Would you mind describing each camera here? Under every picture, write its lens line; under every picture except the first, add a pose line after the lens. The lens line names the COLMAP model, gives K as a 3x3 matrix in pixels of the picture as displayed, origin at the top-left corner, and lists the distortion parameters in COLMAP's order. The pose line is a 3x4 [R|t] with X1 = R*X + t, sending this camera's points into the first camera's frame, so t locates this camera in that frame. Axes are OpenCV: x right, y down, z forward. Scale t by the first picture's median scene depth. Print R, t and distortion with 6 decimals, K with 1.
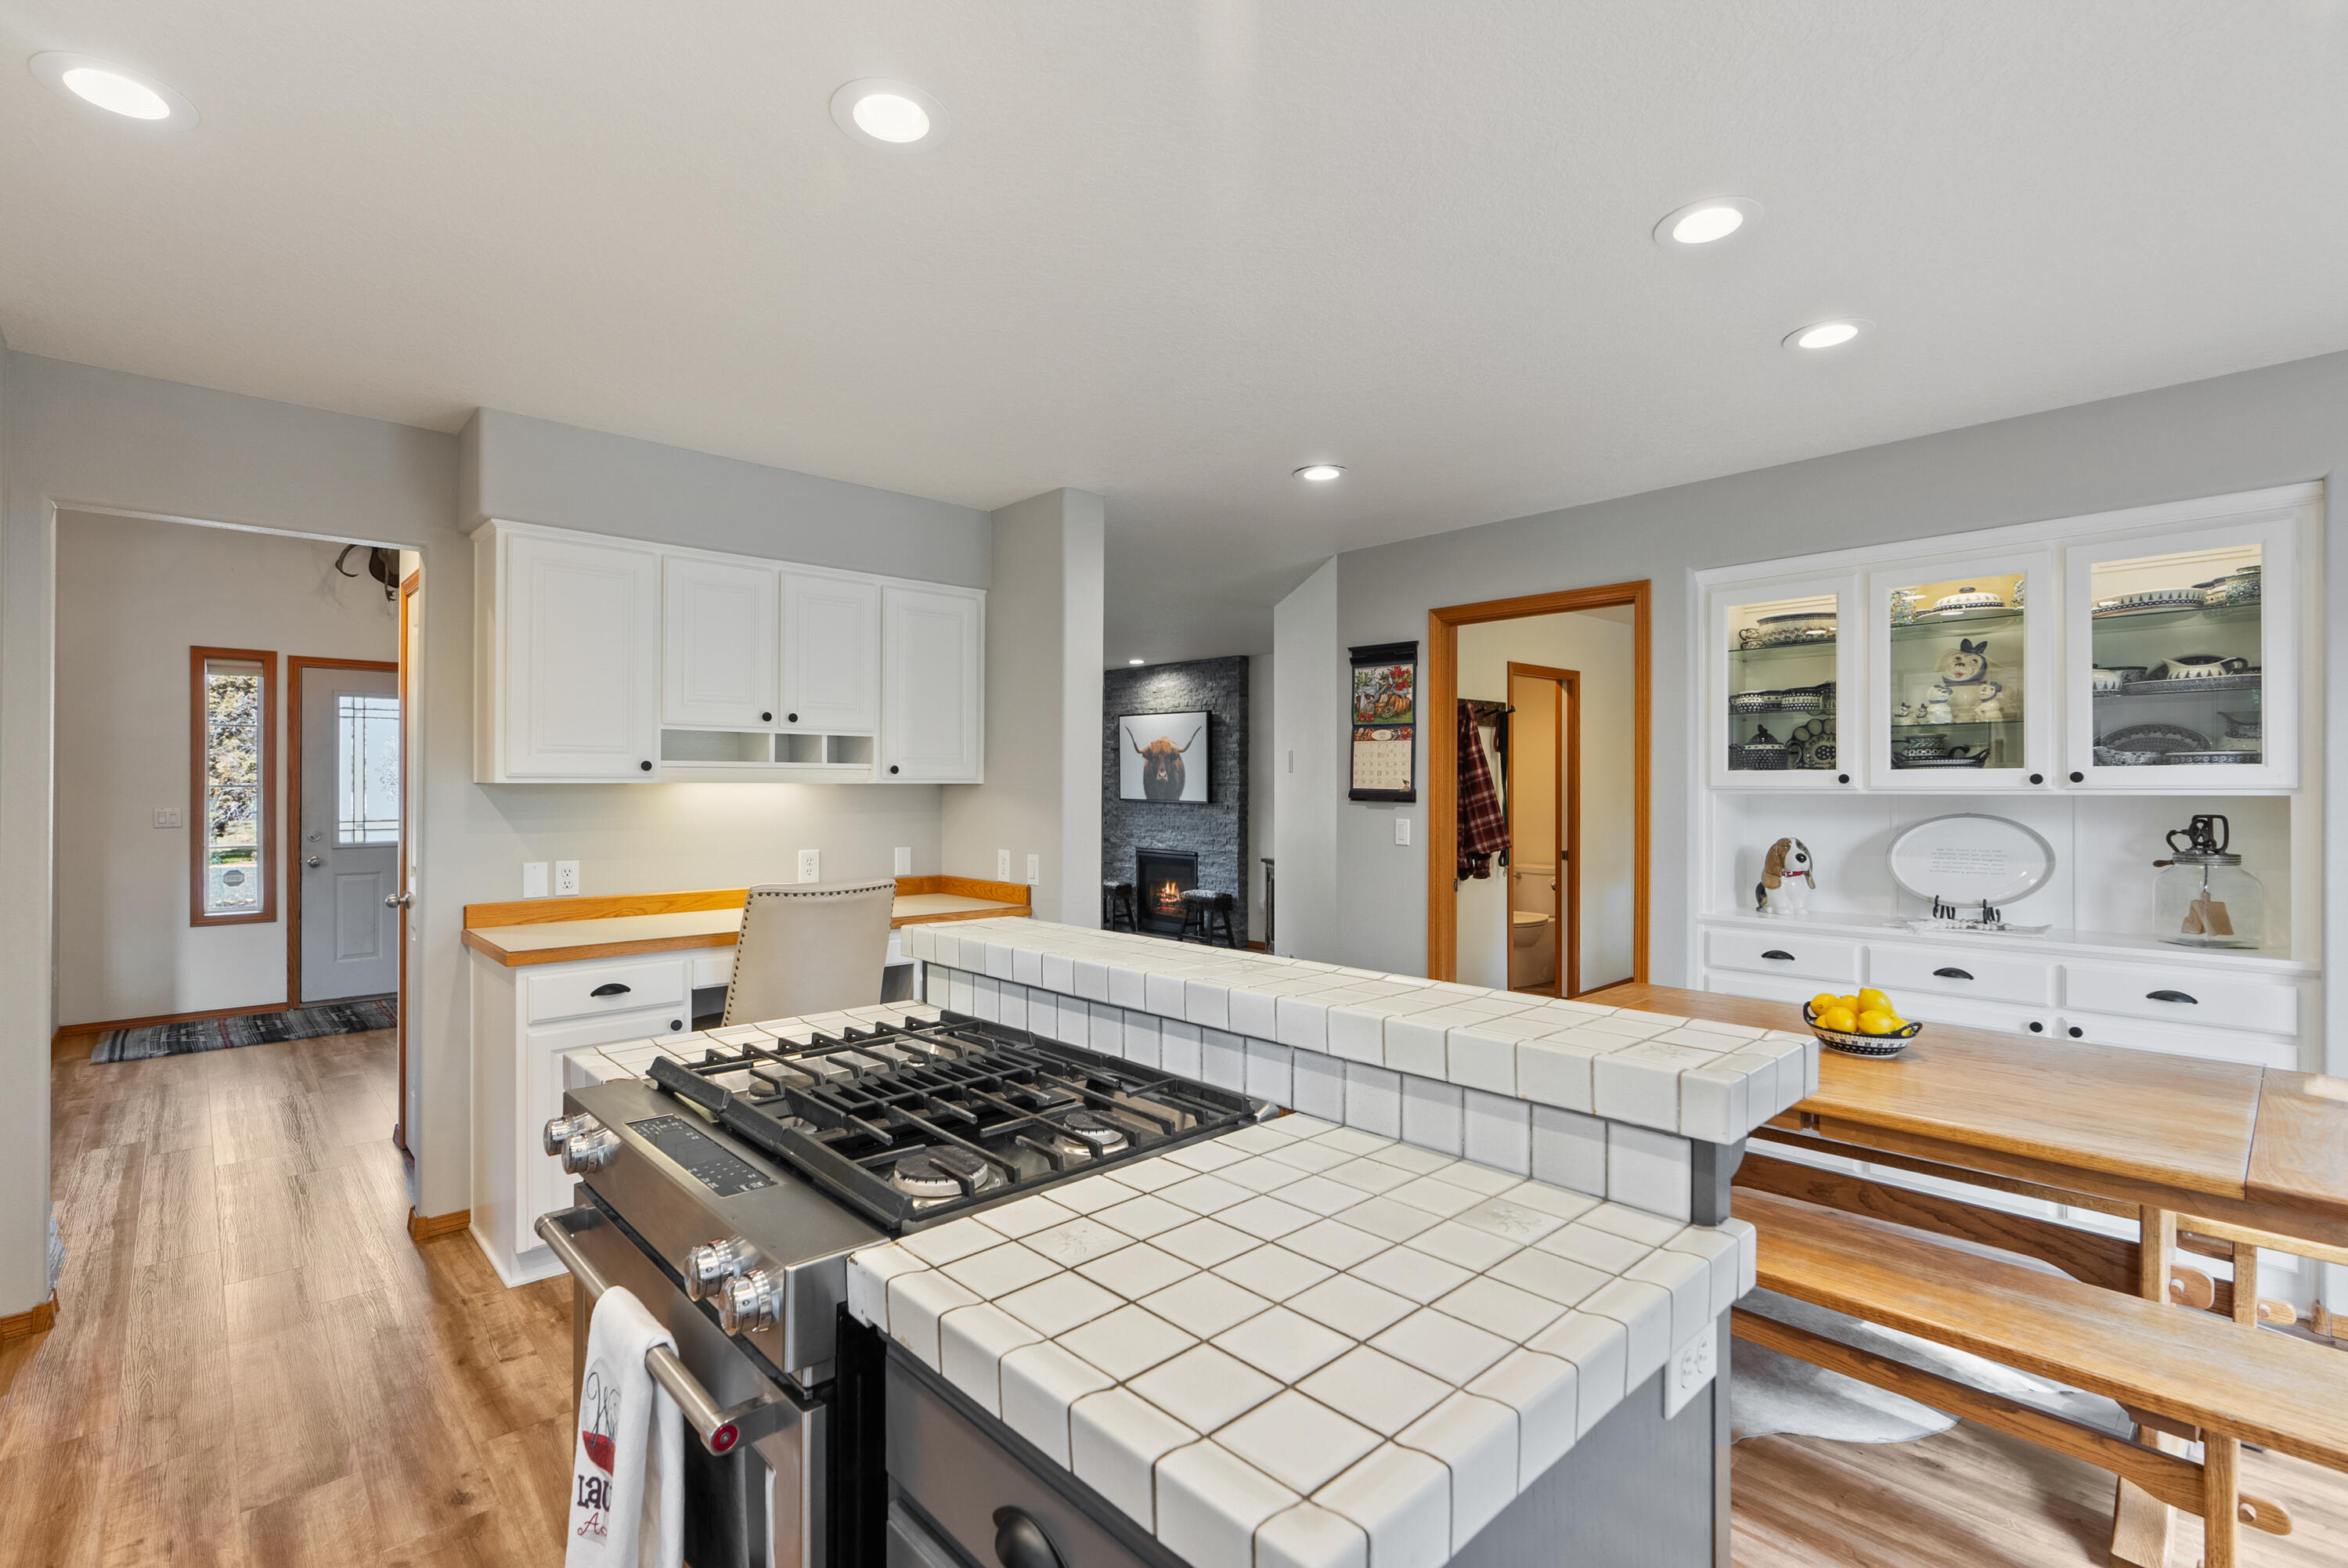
lens RADIAL K [[1053.1, 0, 1174.0], [0, 1053.1, 784.0], [0, 0, 1]] dist [-0.023639, 0.000122]
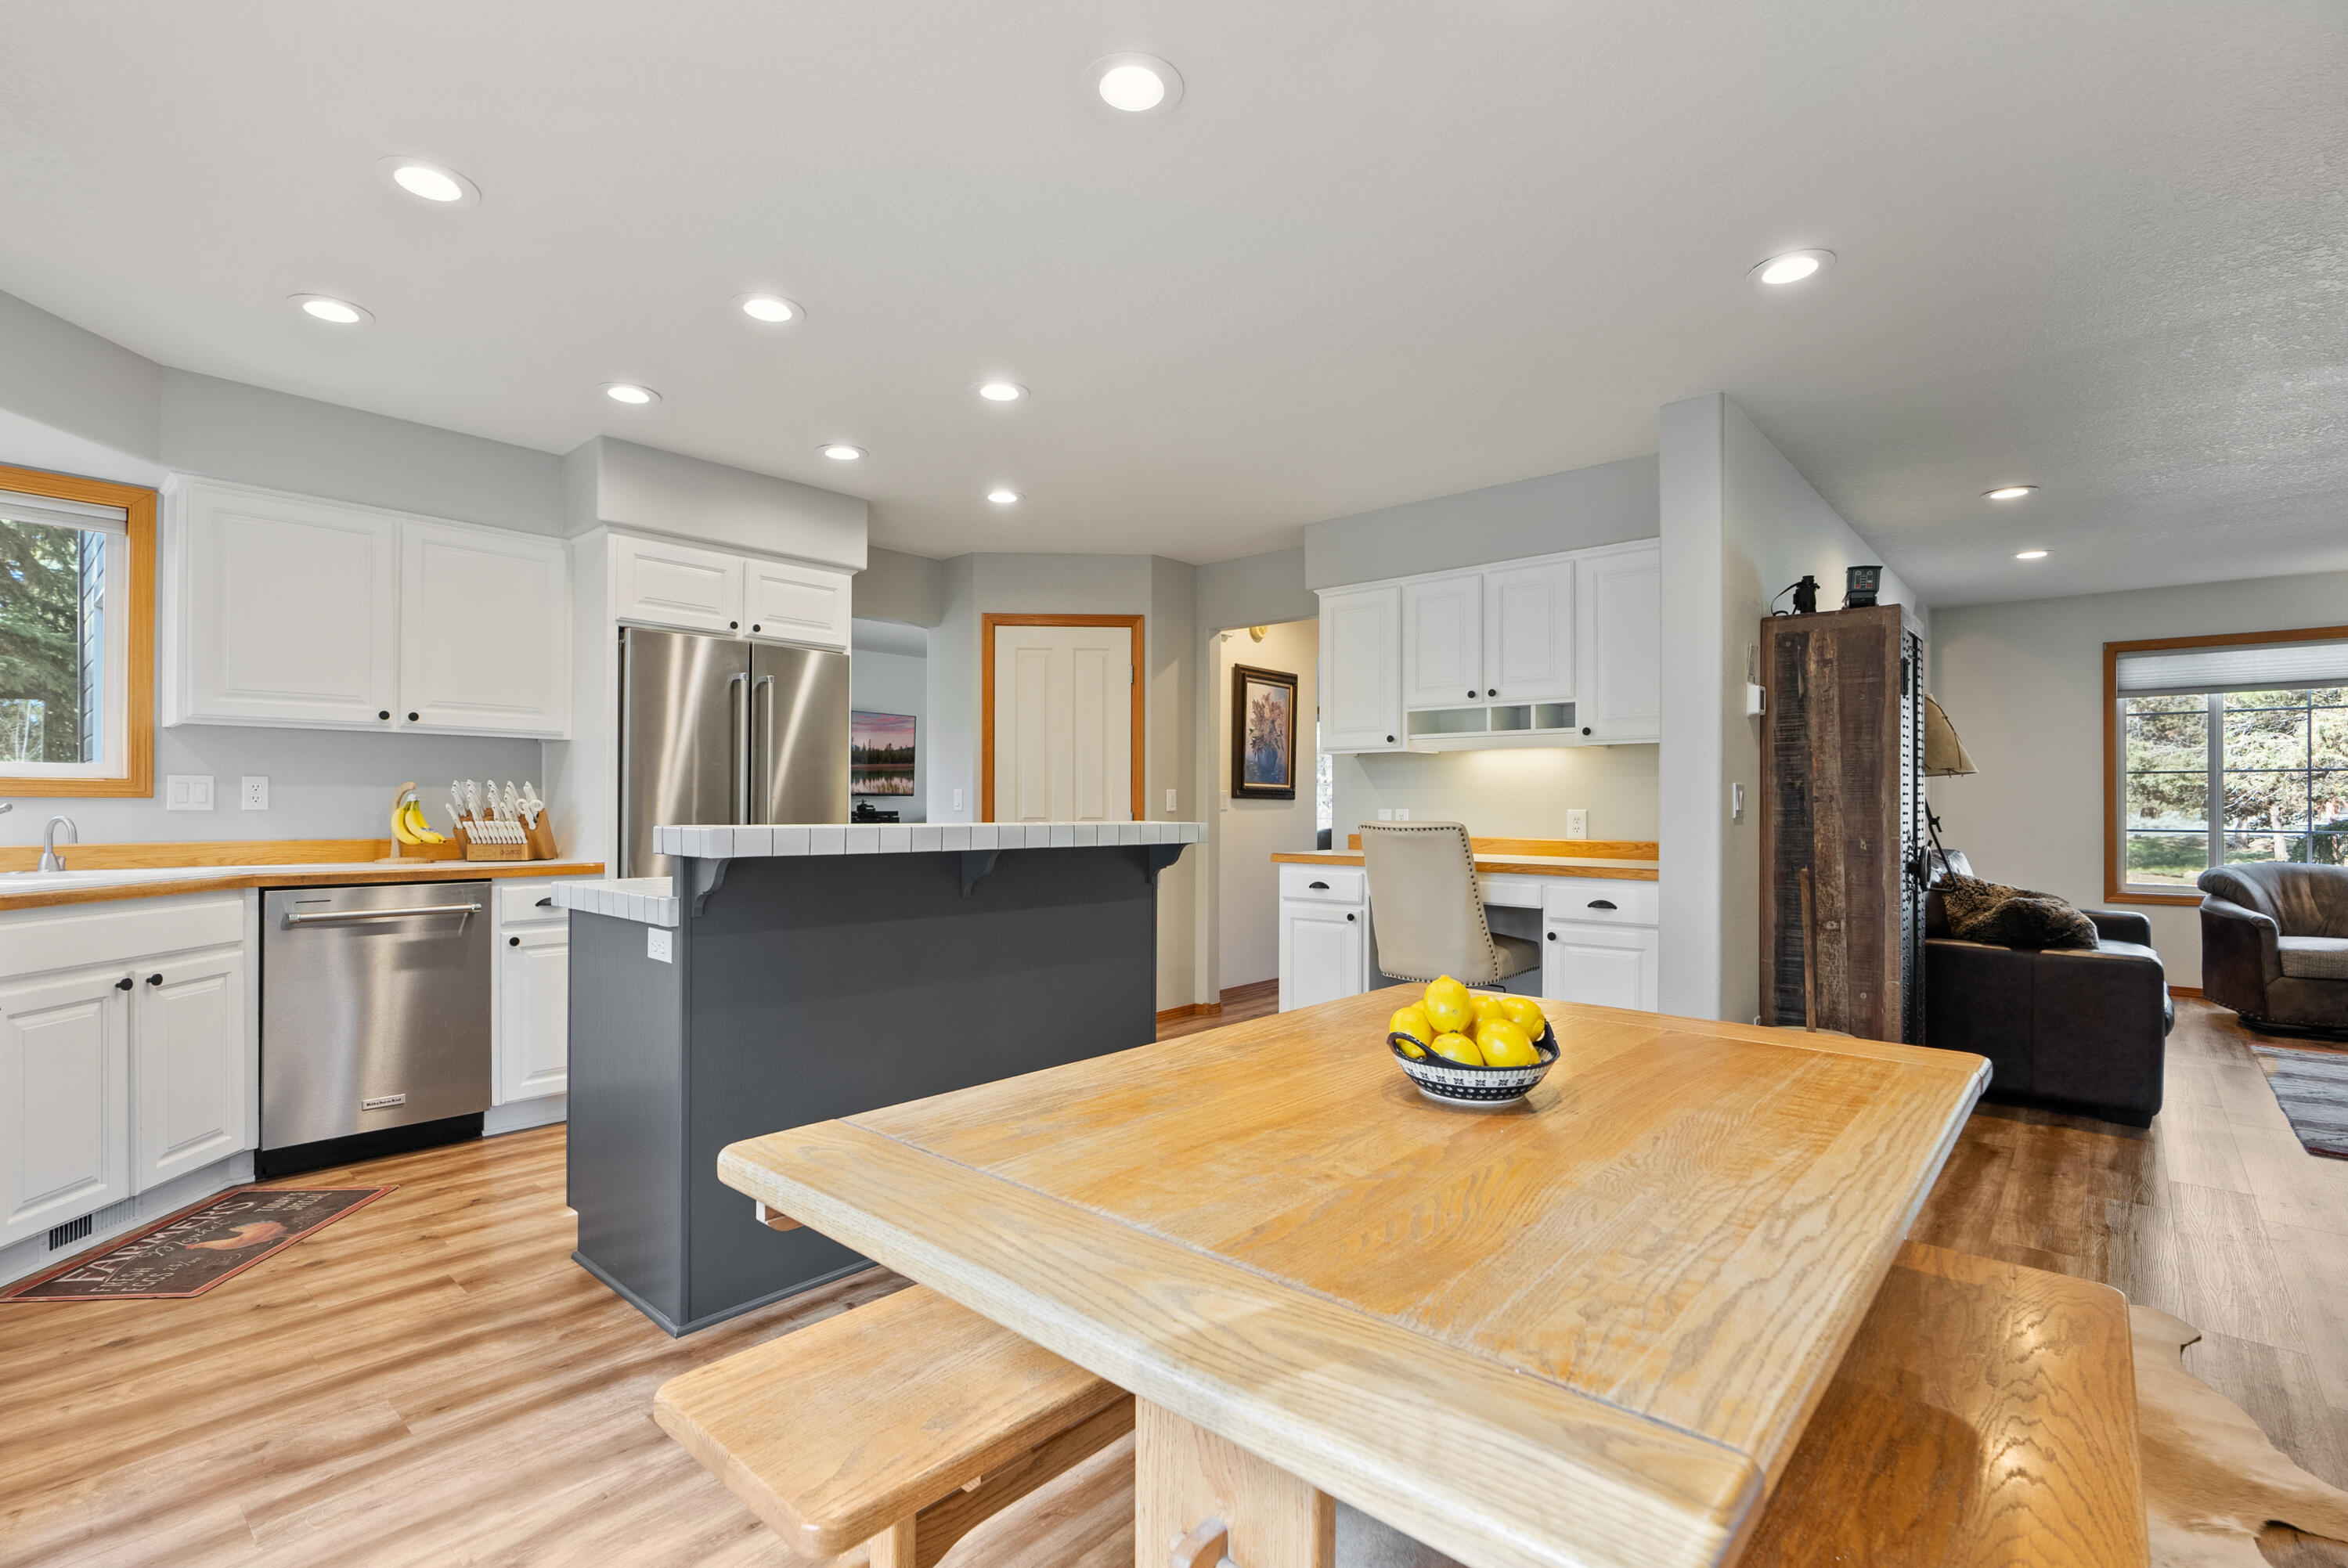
lens RADIAL K [[1076.1, 0, 1172.2], [0, 1076.1, 798.7], [0, 0, 1]] dist [-0.001209, 0.000236]
pose [[0.091463, -0.002367, -0.995806, 0.839416], [-0.000655, 0.999997, -0.002437, 0.061901], [0.995808, 0.000875, 0.091461, 0.535901]]
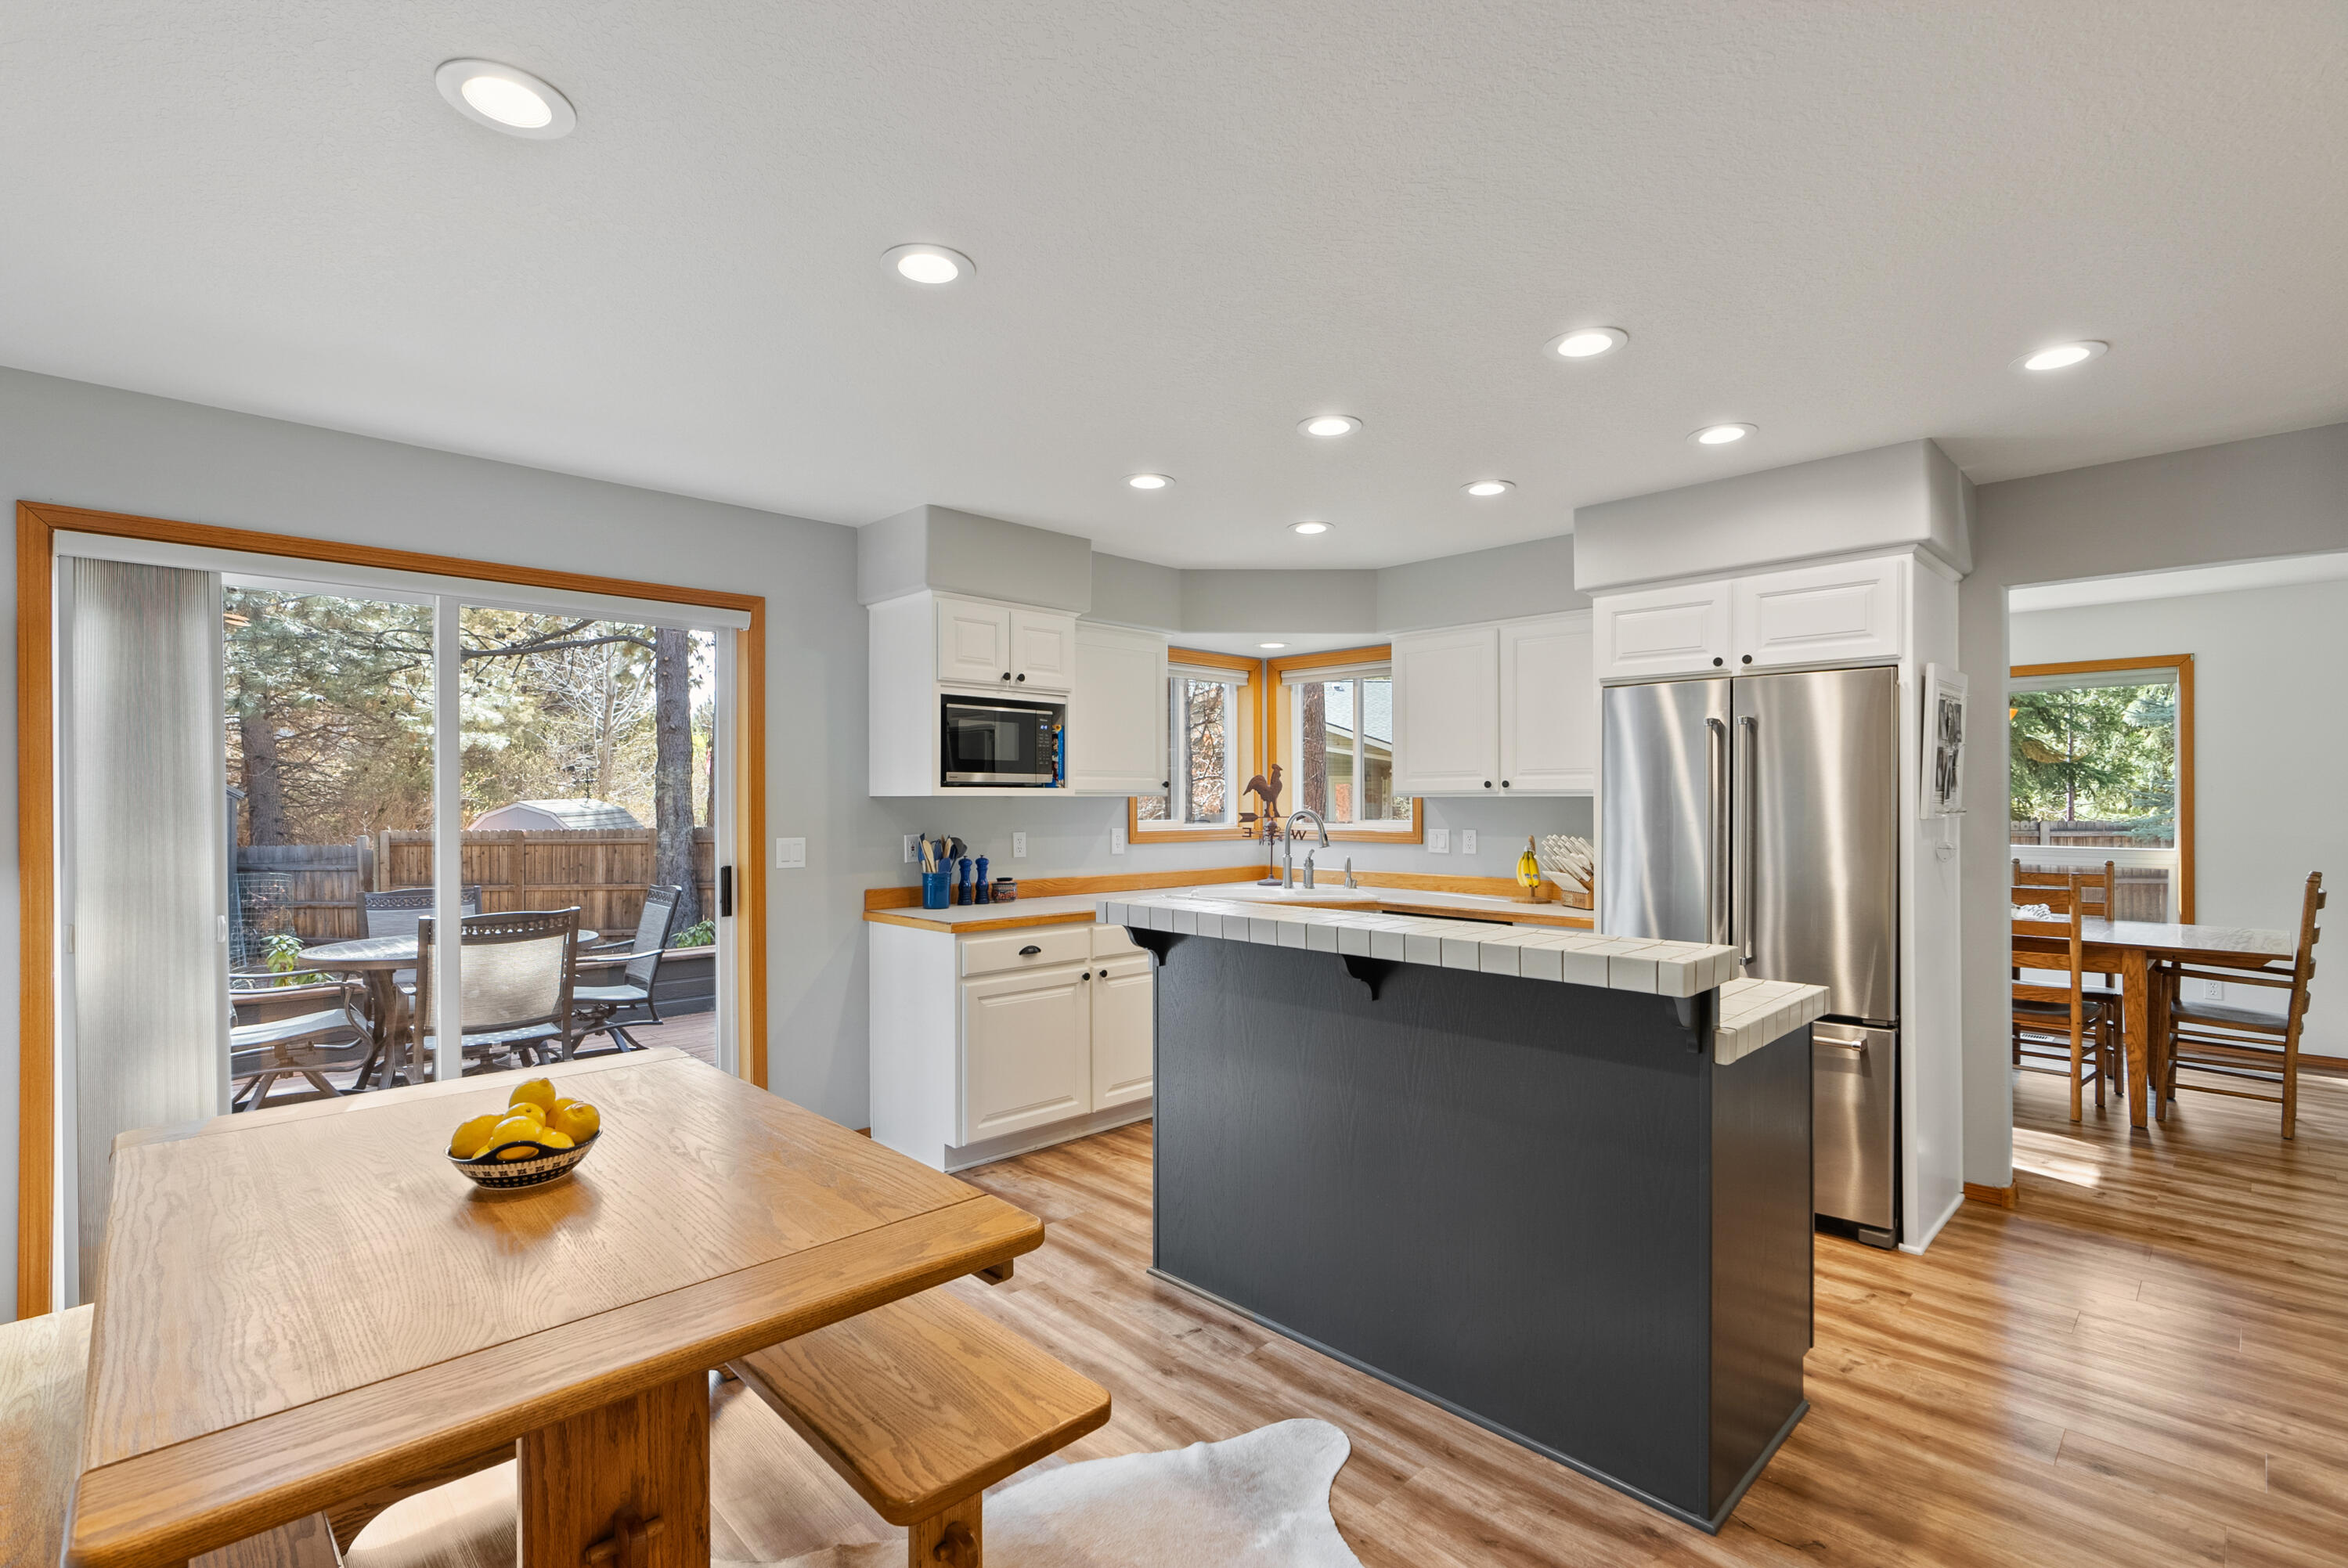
lens RADIAL K [[1076.1, 0, 1172.2], [0, 1076.1, 798.7], [0, 0, 1]] dist [-0.001209, 0.000236]
pose [[-0.999755, 0.000187, -0.022137, 0.152469], [0.000264, 0.999994, -0.003514, 0.001933], [0.022136, -0.003519, -0.999749, 1.186216]]
